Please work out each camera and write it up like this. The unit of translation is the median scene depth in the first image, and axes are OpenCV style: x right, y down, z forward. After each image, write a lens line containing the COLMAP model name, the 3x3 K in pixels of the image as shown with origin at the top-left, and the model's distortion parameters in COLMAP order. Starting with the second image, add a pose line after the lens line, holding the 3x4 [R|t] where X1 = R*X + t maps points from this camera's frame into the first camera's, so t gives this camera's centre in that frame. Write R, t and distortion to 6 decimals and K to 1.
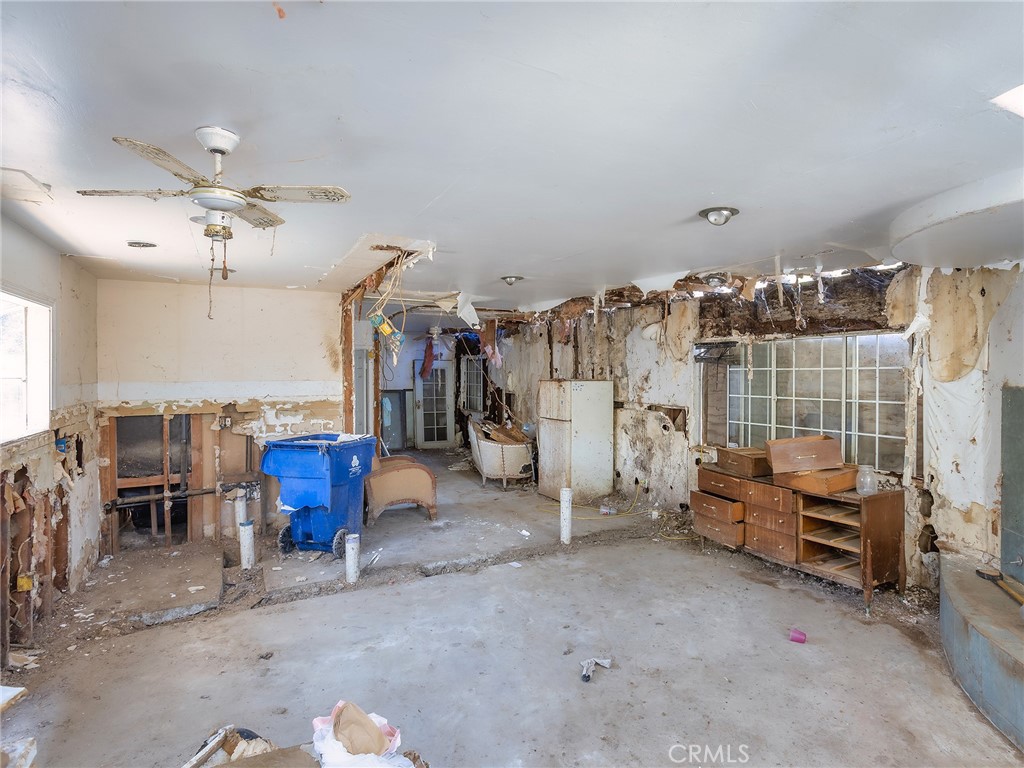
lens RADIAL K [[531.3, 0, 525.9], [0, 531.3, 383.1], [0, 0, 1]] dist [-0.021996, 0.000382]
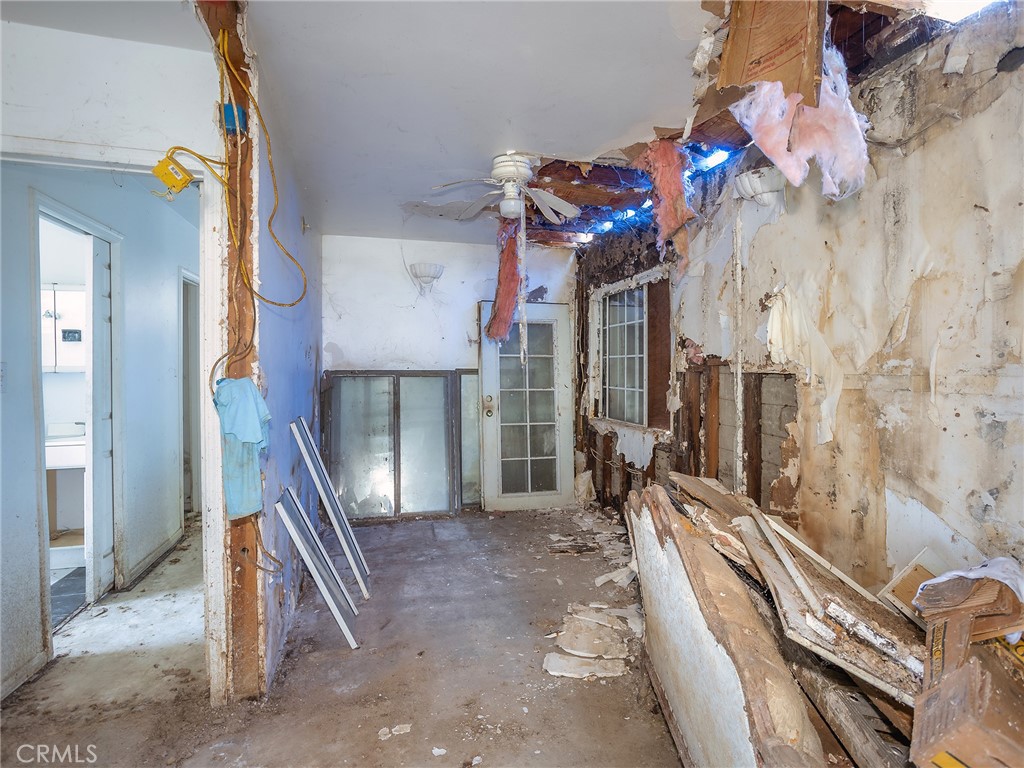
lens RADIAL K [[575.5, 0, 515.1], [0, 575.5, 377.1], [0, 0, 1]] dist [-0.039702, 0.019178]
pose [[0.970671, 0.001781, -0.240405, -0.071523], [-0.001826, 0.999998, 0.000035, 0.017658], [0.240404, 0.000405, 0.970673, 0.556549]]
